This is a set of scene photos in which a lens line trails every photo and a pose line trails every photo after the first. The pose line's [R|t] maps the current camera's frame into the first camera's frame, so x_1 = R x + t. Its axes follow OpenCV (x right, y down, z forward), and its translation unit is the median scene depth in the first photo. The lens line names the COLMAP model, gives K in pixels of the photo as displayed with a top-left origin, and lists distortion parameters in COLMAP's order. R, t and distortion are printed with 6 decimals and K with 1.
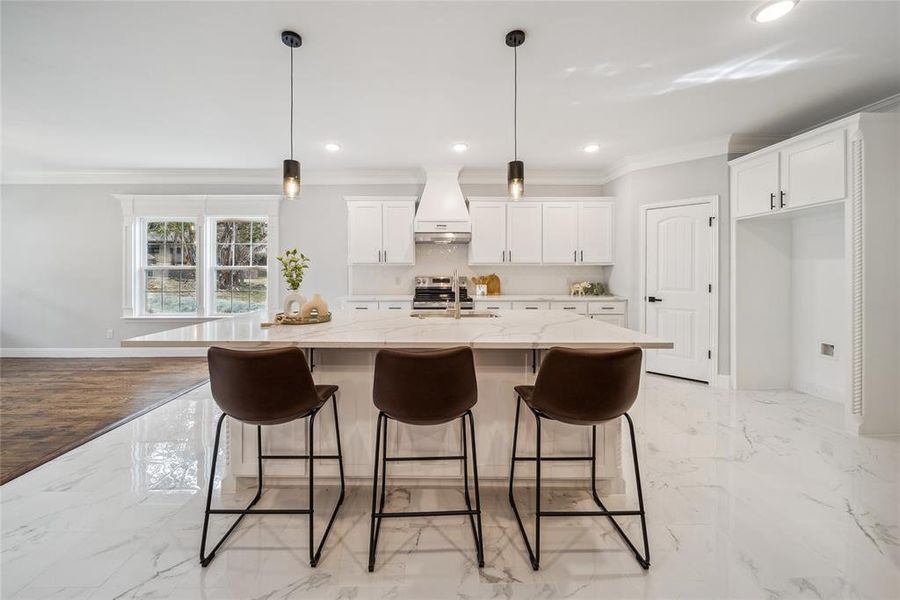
lens RADIAL K [[333.1, 0, 431.8], [0, 333.1, 279.1], [0, 0, 1]] dist [-0.002217, -0.000311]
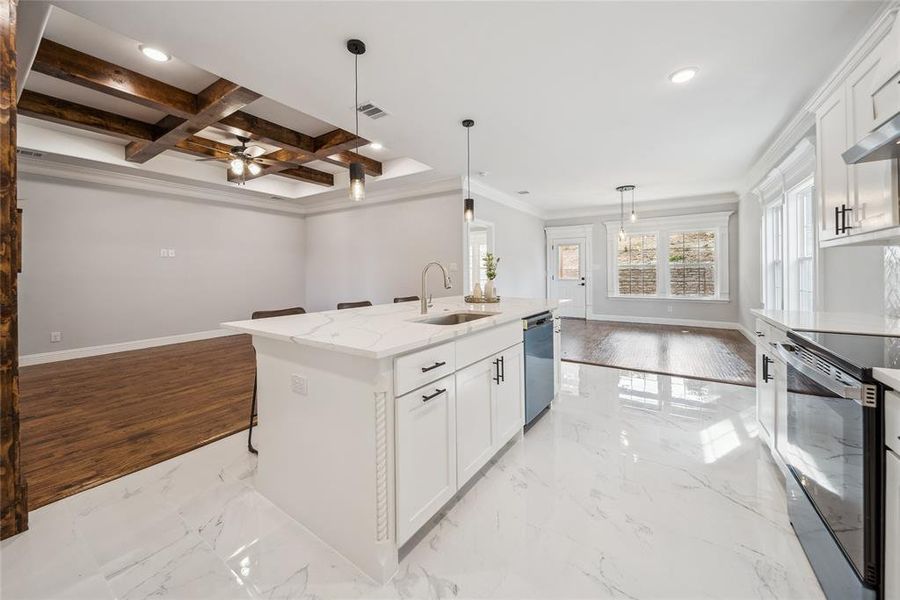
lens RADIAL K [[338.2, 0, 446.2], [0, 338.2, 269.0], [0, 0, 1]] dist [-0.011149, -0.000076]
pose [[-0.563639, -0.003246, -0.826015, 0.447330], [-0.008525, 0.999962, 0.001887, -0.007532], [0.825977, 0.008105, -0.563645, 0.835070]]
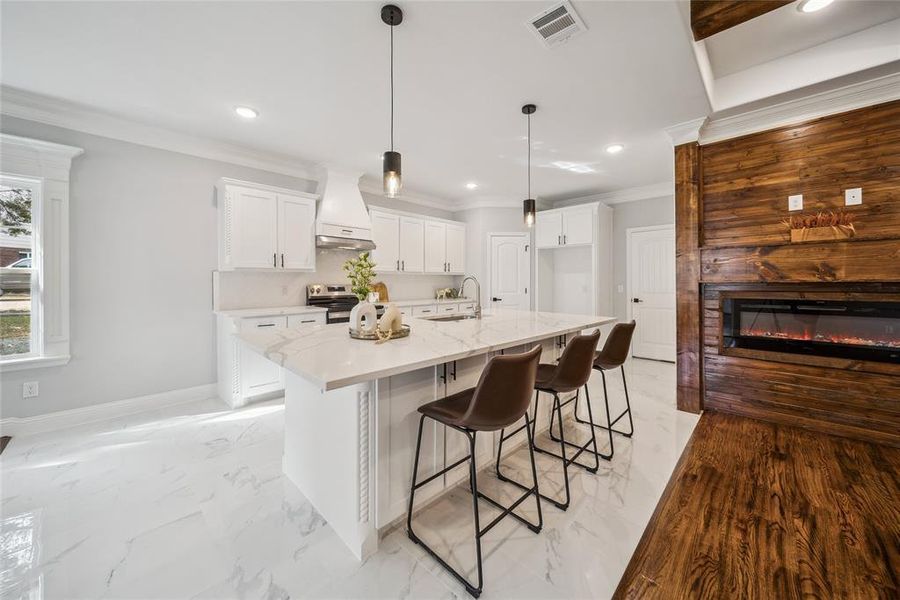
lens RADIAL K [[332.7, 0, 450.8], [0, 332.7, 283.1], [0, 0, 1]] dist [-0.001905, -0.000223]
pose [[0.698524, -0.004279, 0.715573, -0.435663], [0.014208, 0.999868, -0.007891, -0.000308], [-0.715445, 0.015680, 0.698493, 0.124332]]
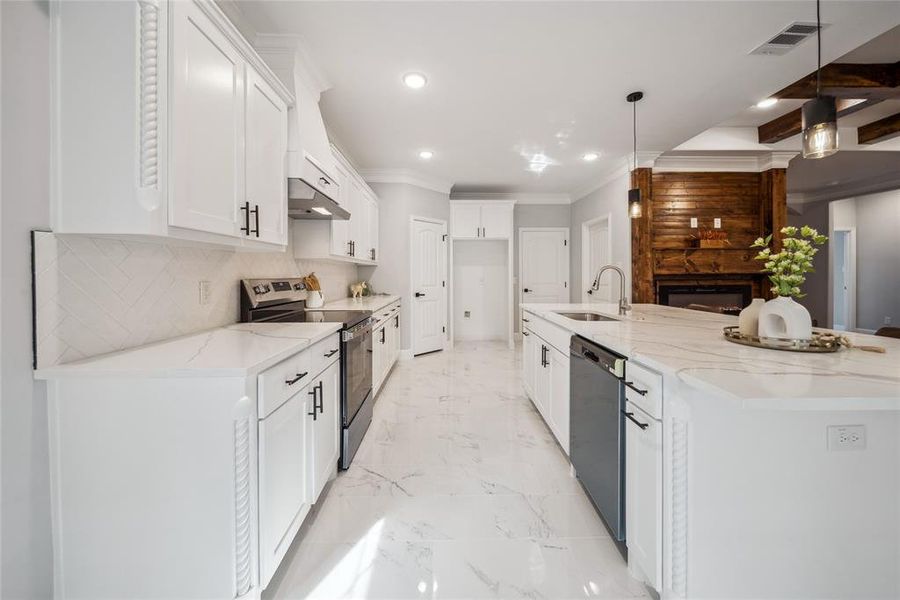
lens RADIAL K [[332.7, 0, 450.8], [0, 332.7, 283.1], [0, 0, 1]] dist [-0.001905, -0.000223]
pose [[-0.017123, -0.023230, 0.999583, -0.495871], [0.019211, 0.999538, 0.023558, -0.007294], [-0.999669, 0.019607, -0.016669, 0.800760]]
